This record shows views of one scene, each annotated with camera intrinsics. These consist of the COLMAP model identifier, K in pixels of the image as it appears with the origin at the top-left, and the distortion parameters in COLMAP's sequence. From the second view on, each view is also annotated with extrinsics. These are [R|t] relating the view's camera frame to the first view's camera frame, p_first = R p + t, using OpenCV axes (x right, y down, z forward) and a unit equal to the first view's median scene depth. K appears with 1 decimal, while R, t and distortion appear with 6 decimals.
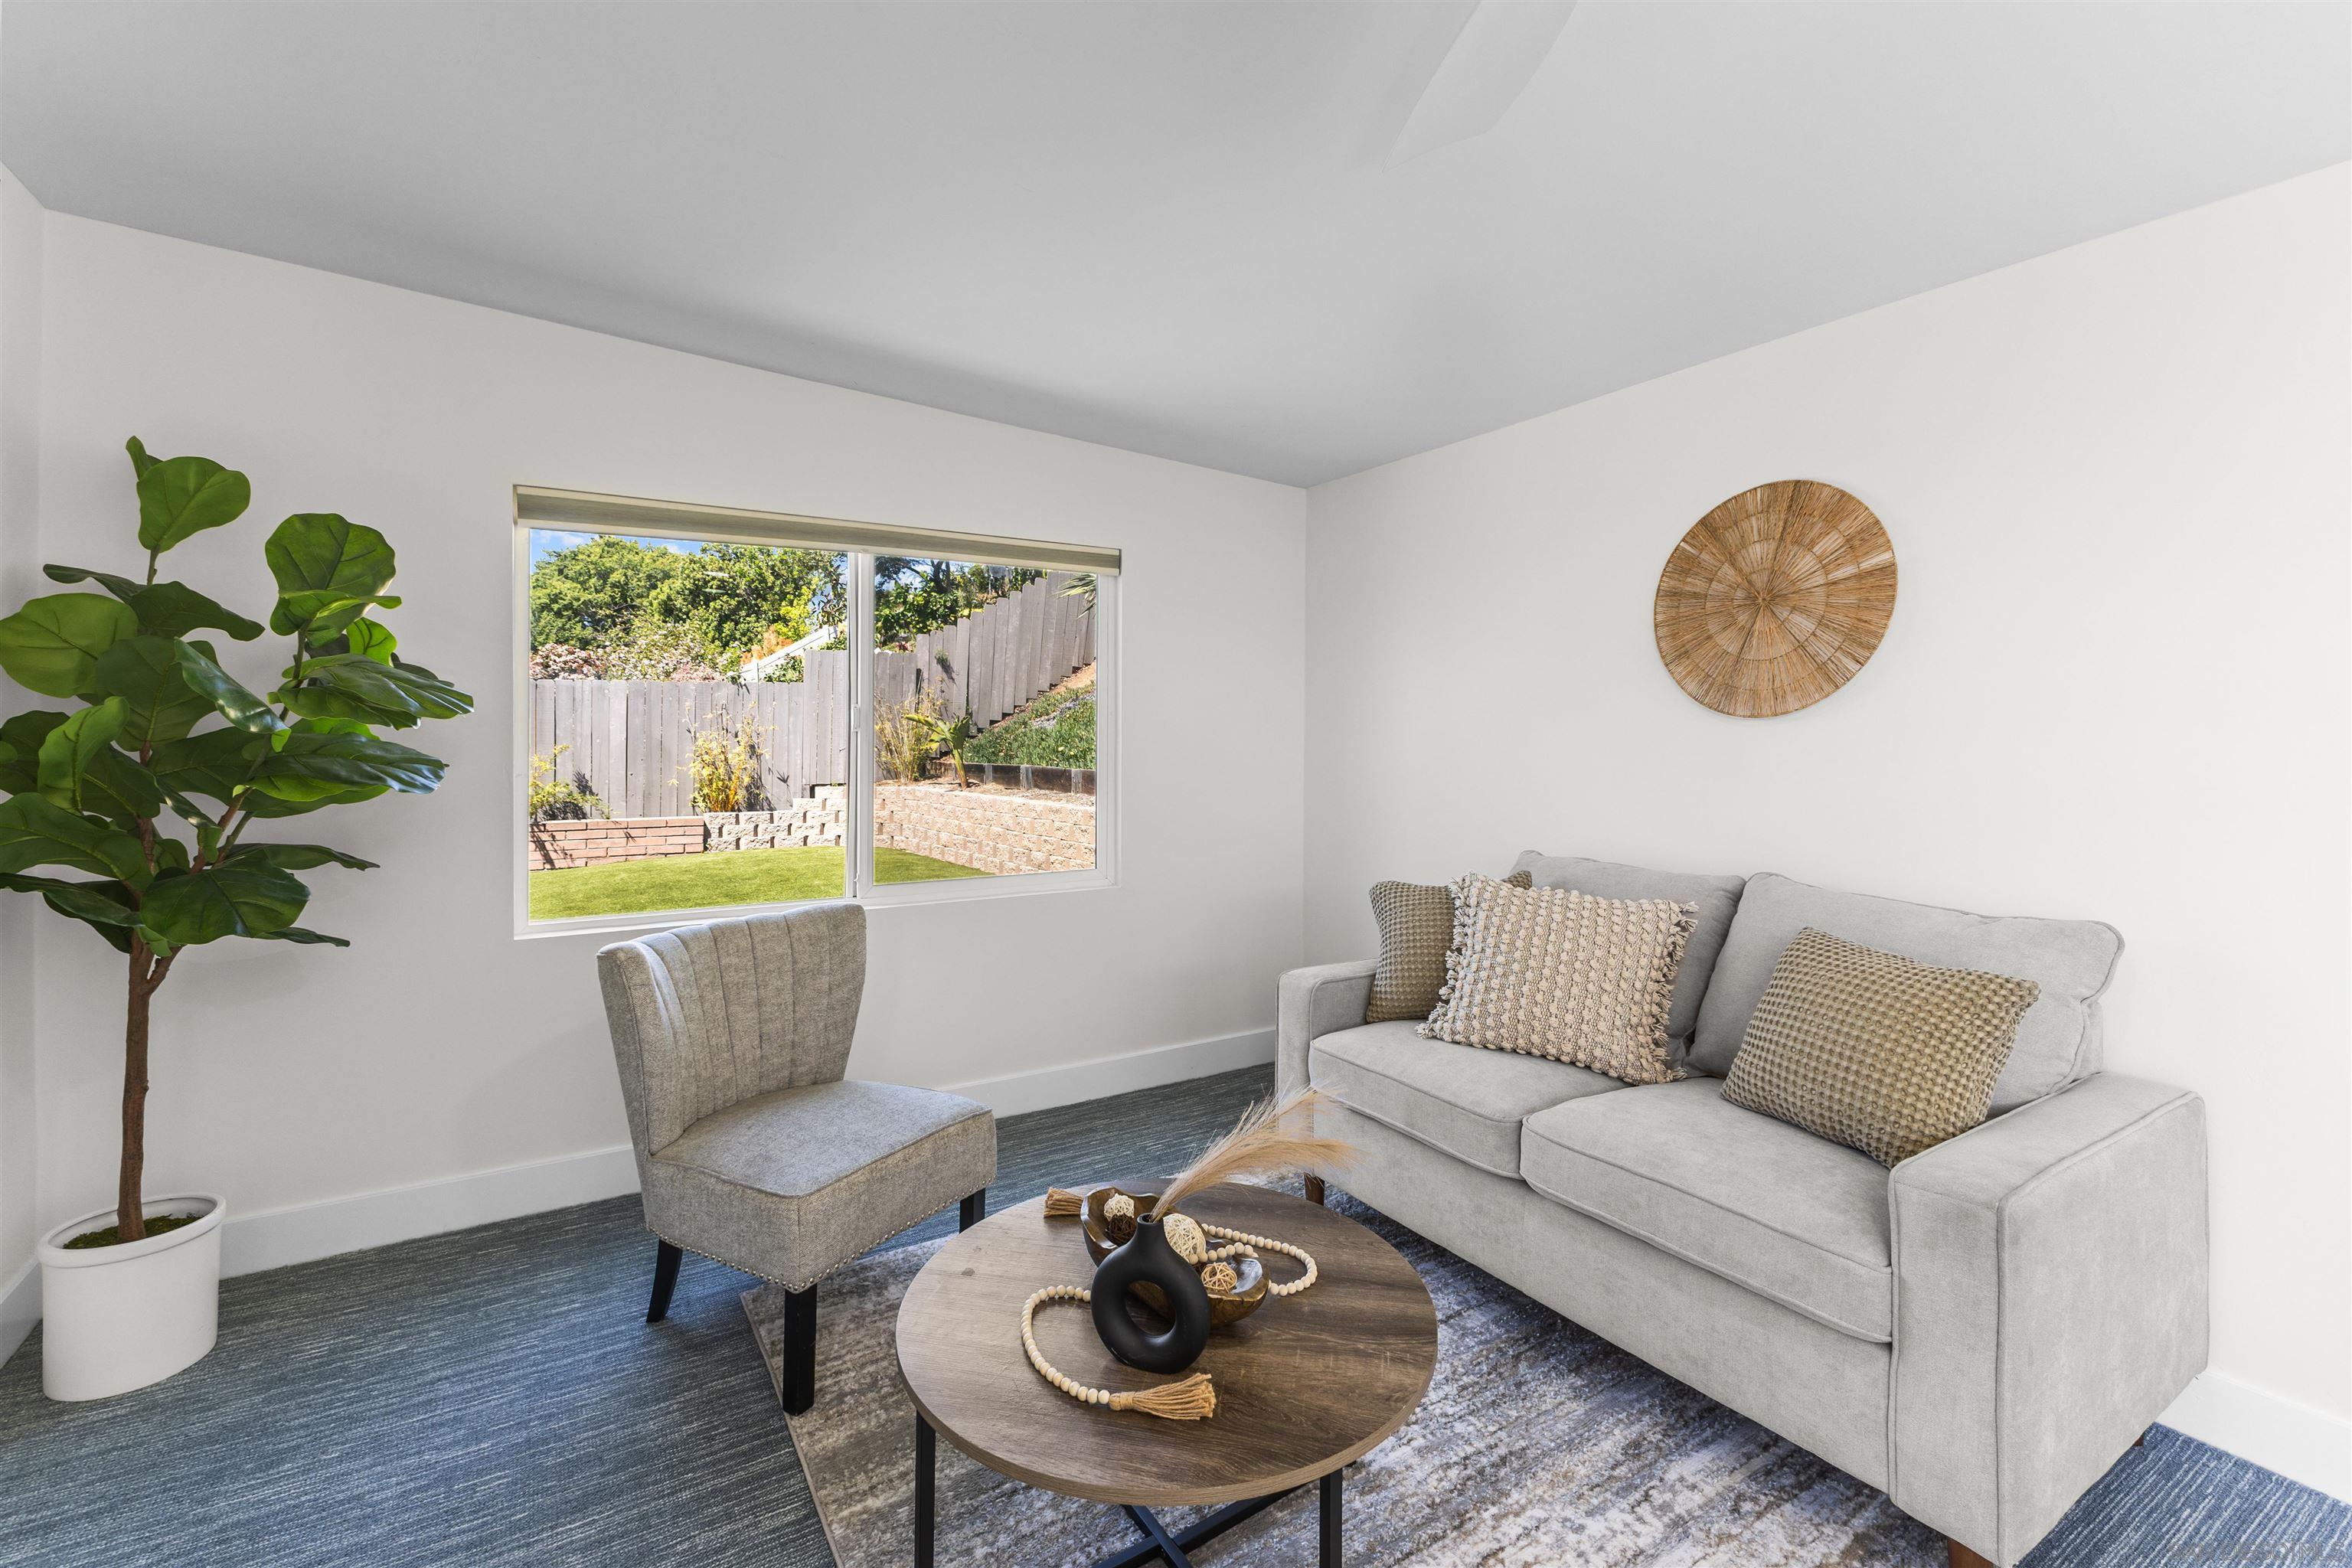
lens RADIAL K [[1031.9, 0, 1181.5], [0, 1031.9, 750.8], [0, 0, 1]] dist [0.009718, 0.000296]
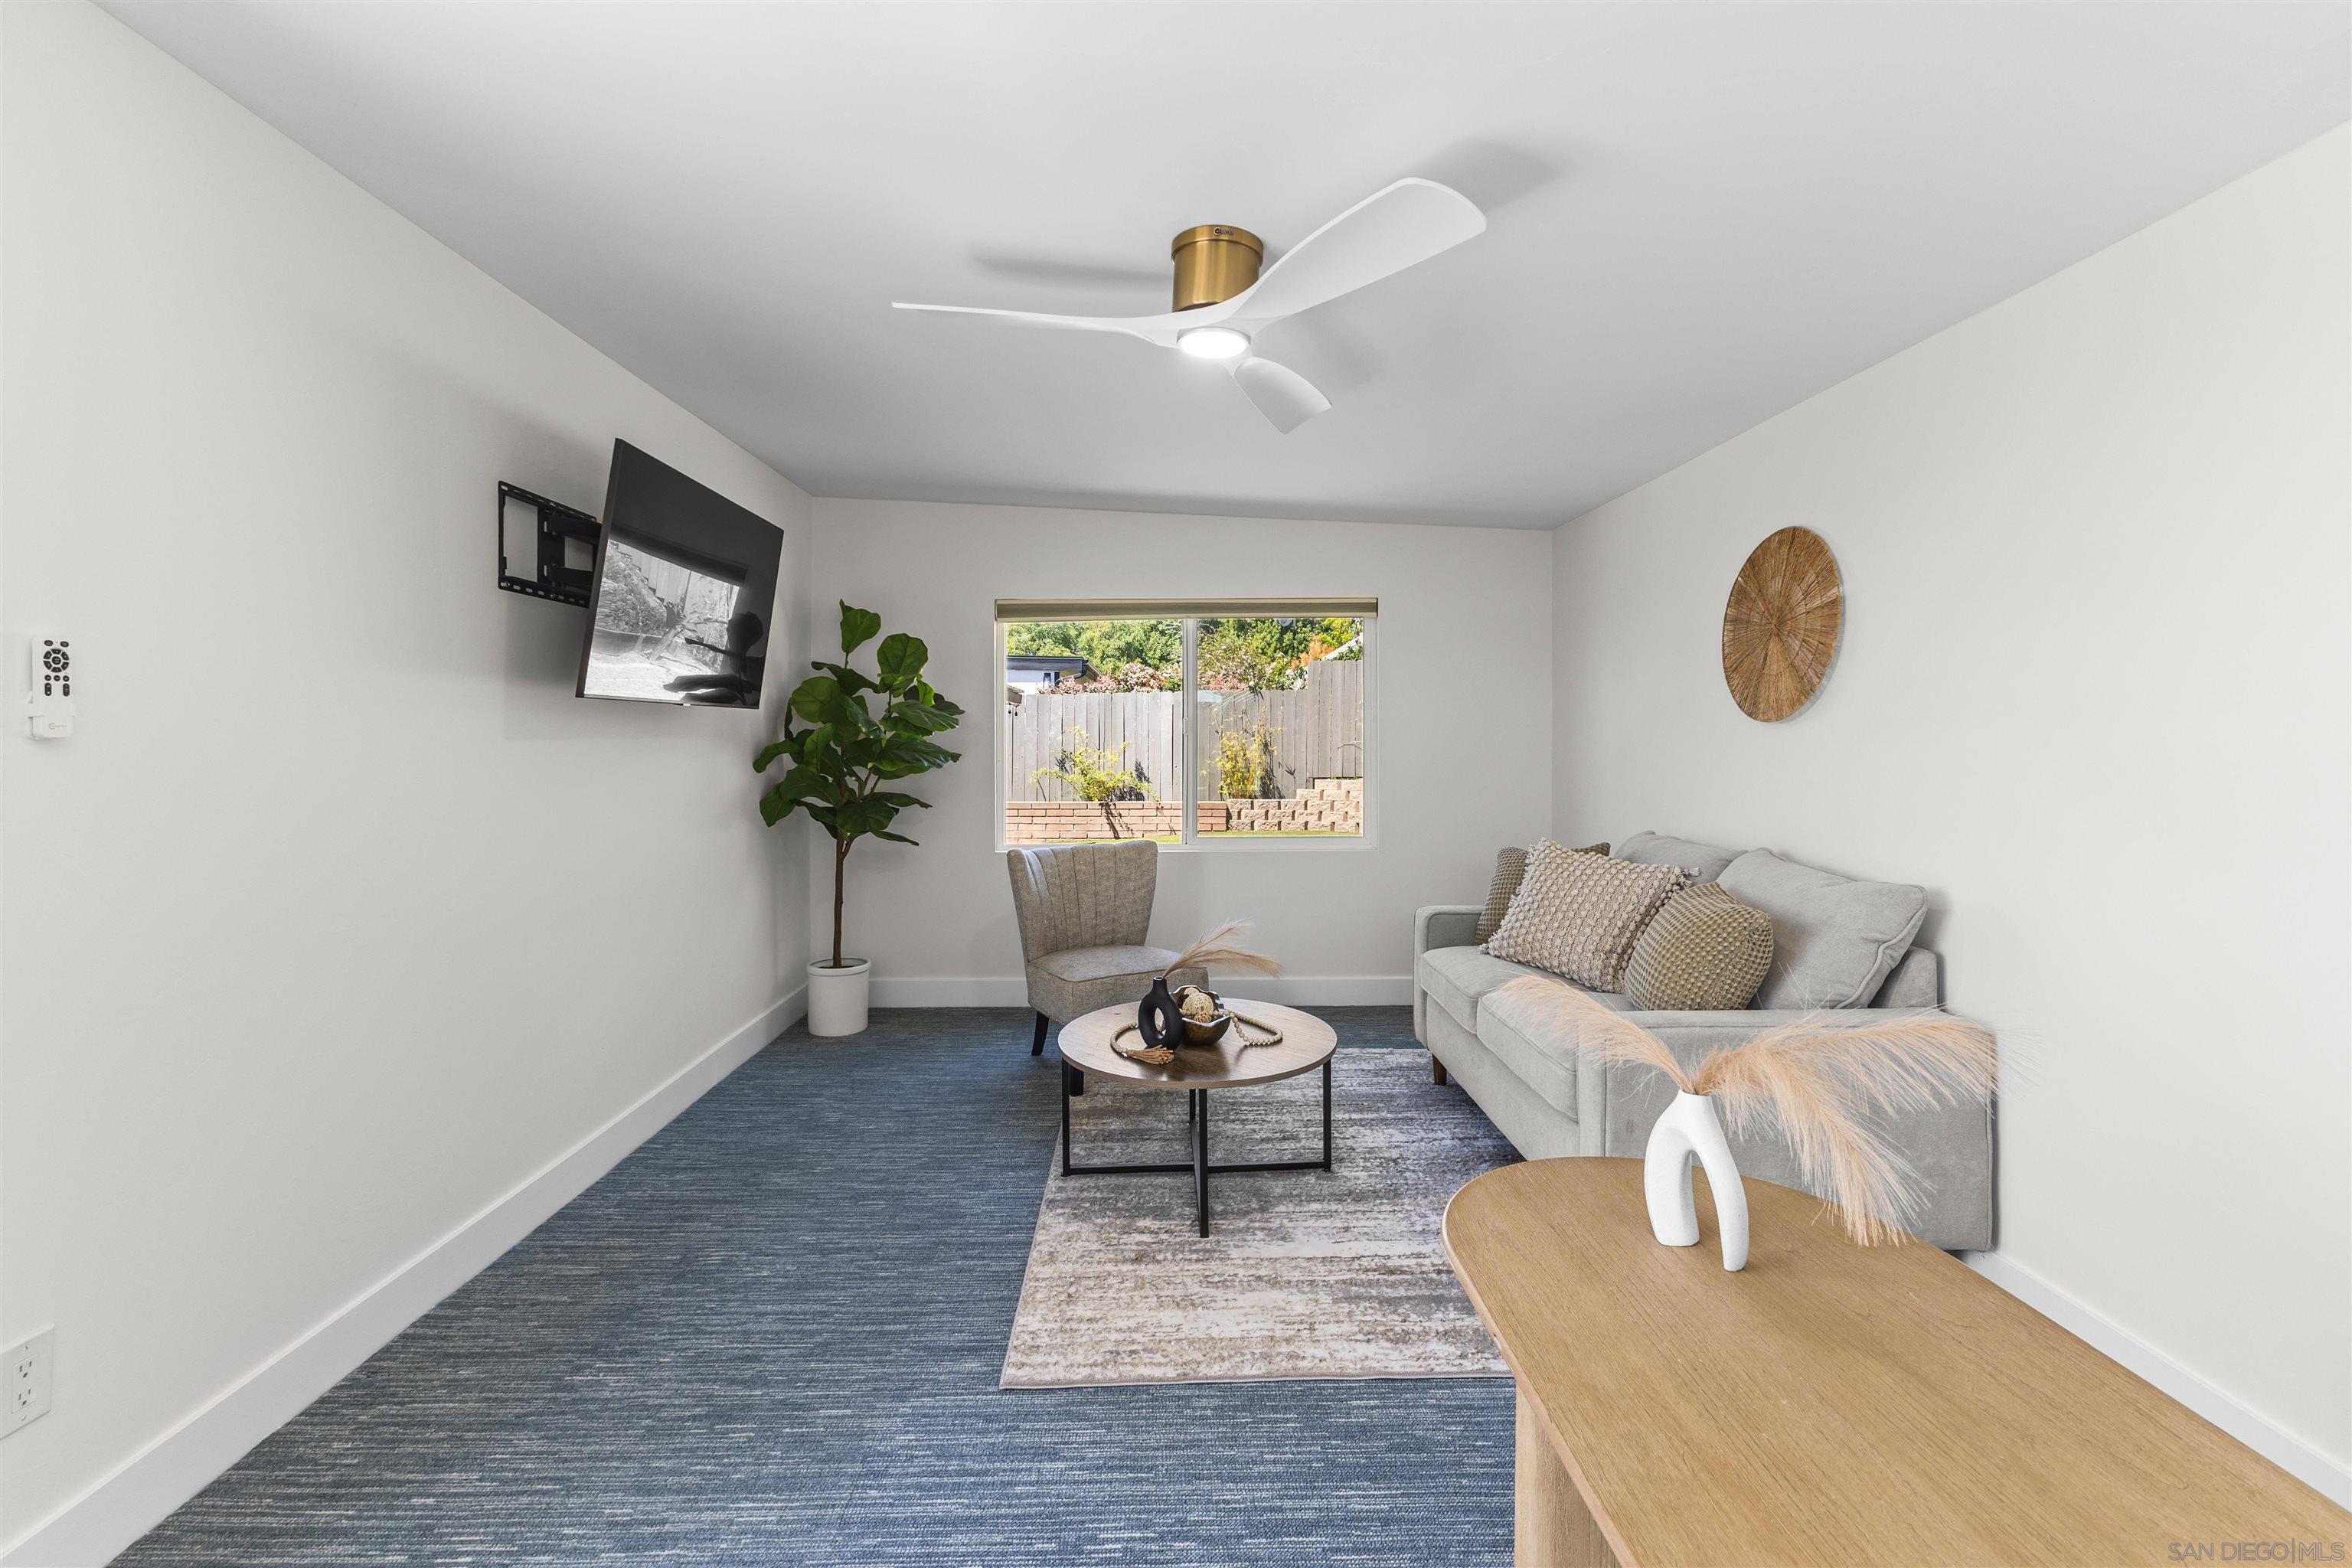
lens RADIAL K [[1034.1, 0, 1177.4], [0, 1034.1, 759.2], [0, 0, 1]] dist [0.010389, -0.000588]
pose [[0.859102, 0.008372, -0.511735, 0.597564], [-0.003143, 0.999934, 0.011082, 0.000107], [0.511794, -0.007912, 0.859072, -0.416725]]
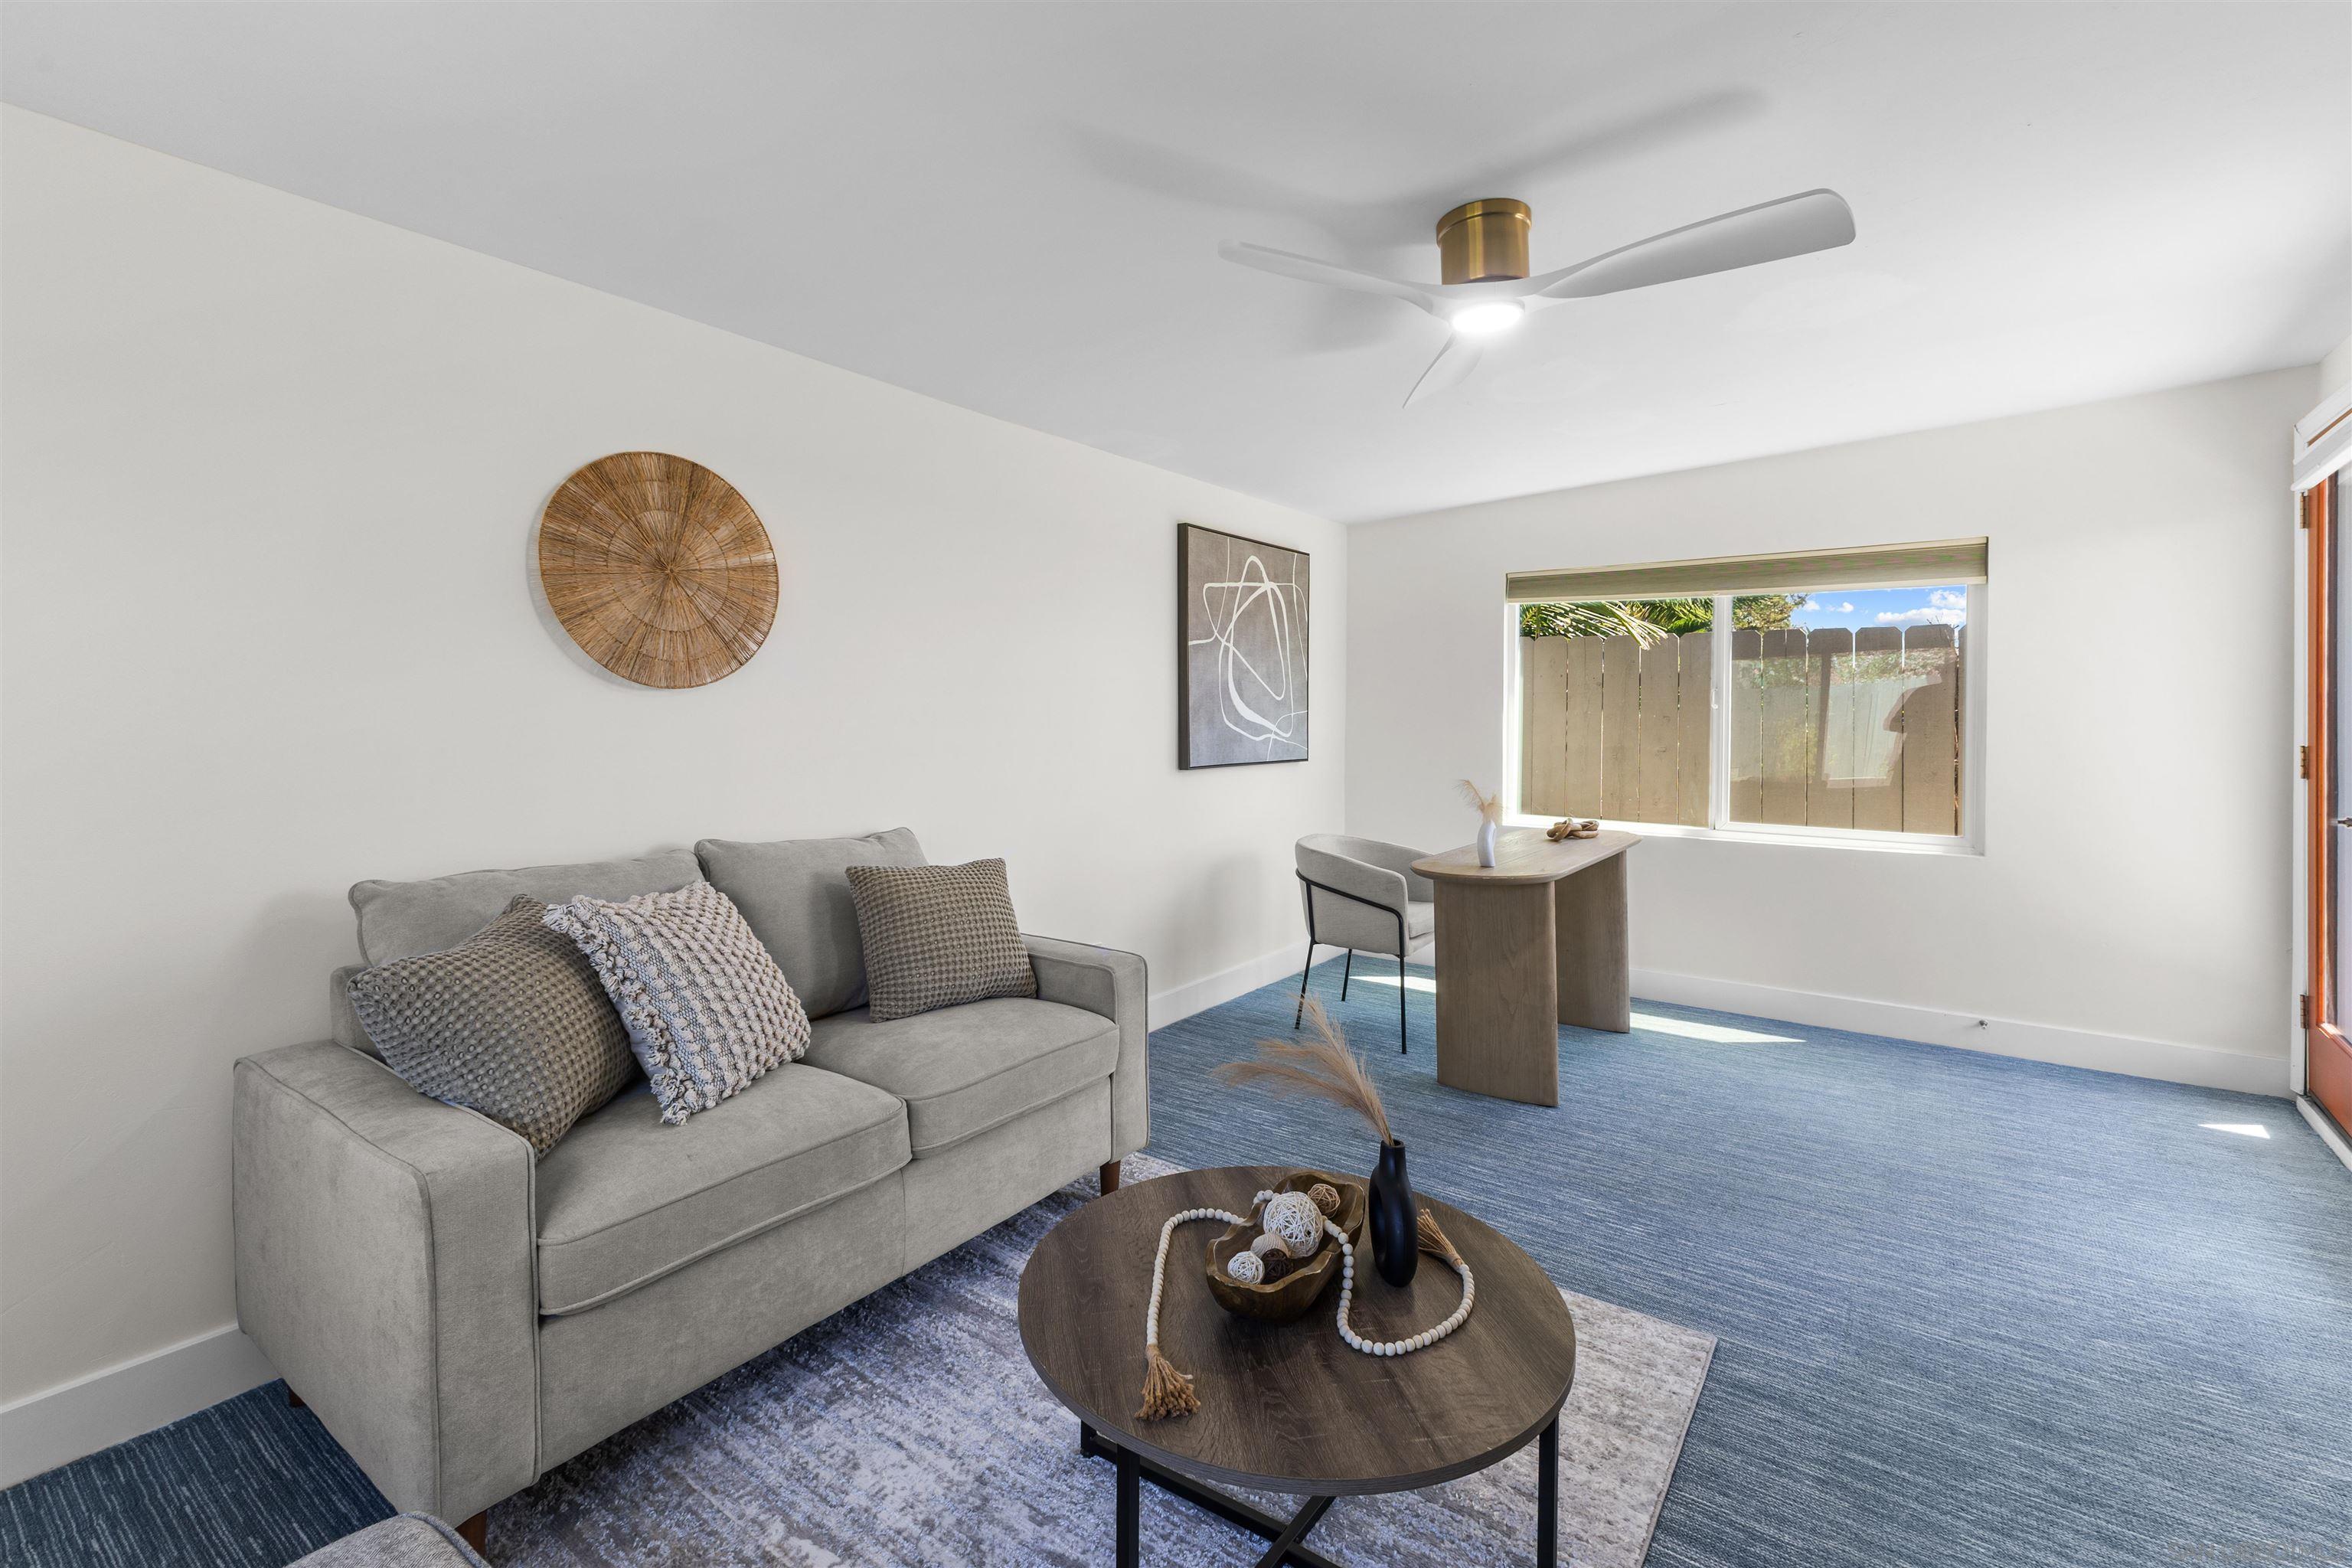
lens RADIAL K [[1076.9, 0, 1188.6], [0, 1076.9, 701.4], [0, 0, 1]] dist [0.000619, -0.000428]
pose [[-0.380588, 0.007102, 0.924717, -0.599113], [0.005747, 0.999969, -0.005314, -0.011774], [-0.924727, 0.003292, -0.380617, 0.952917]]
